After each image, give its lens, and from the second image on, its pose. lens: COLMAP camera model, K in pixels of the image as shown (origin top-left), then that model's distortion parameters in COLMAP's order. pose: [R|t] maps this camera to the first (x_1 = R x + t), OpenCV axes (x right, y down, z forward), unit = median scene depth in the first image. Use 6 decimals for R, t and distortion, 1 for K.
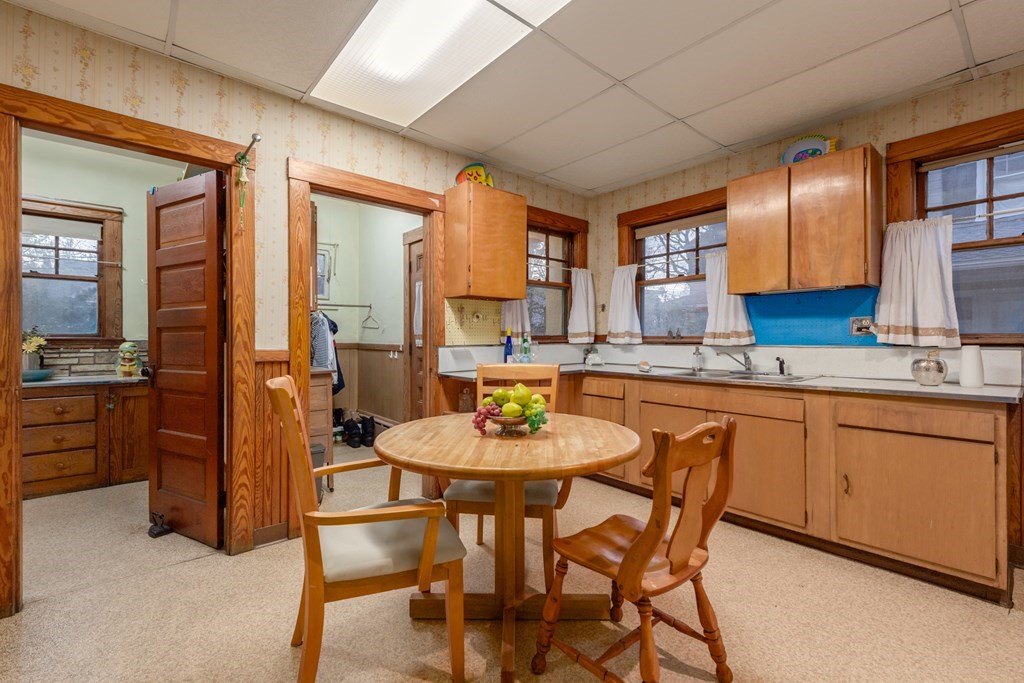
lens RADIAL K [[457.7, 0, 511.3], [0, 457.7, 339.7], [0, 0, 1]] dist [0.003419, 0.000578]
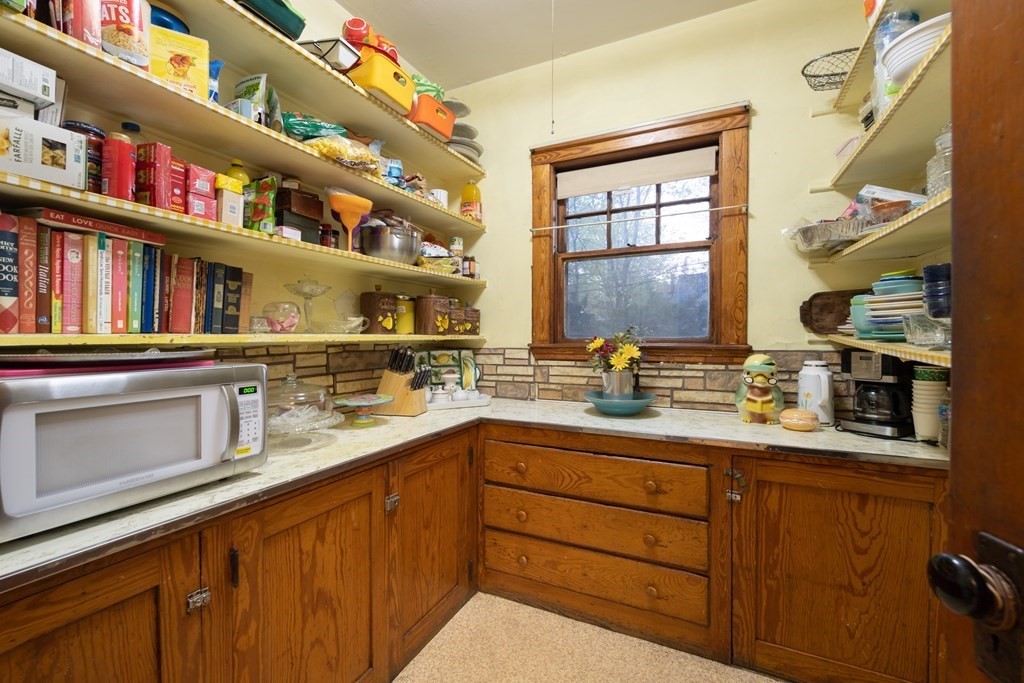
lens RADIAL K [[426.3, 0, 510.6], [0, 426.3, 336.5], [0, 0, 1]] dist [0.004906, 0.000121]
pose [[0.405256, 0.006062, -0.914183, -0.539843], [-0.003631, 0.999981, 0.005021, -0.016770], [0.914196, 0.001285, 0.405270, 0.584626]]
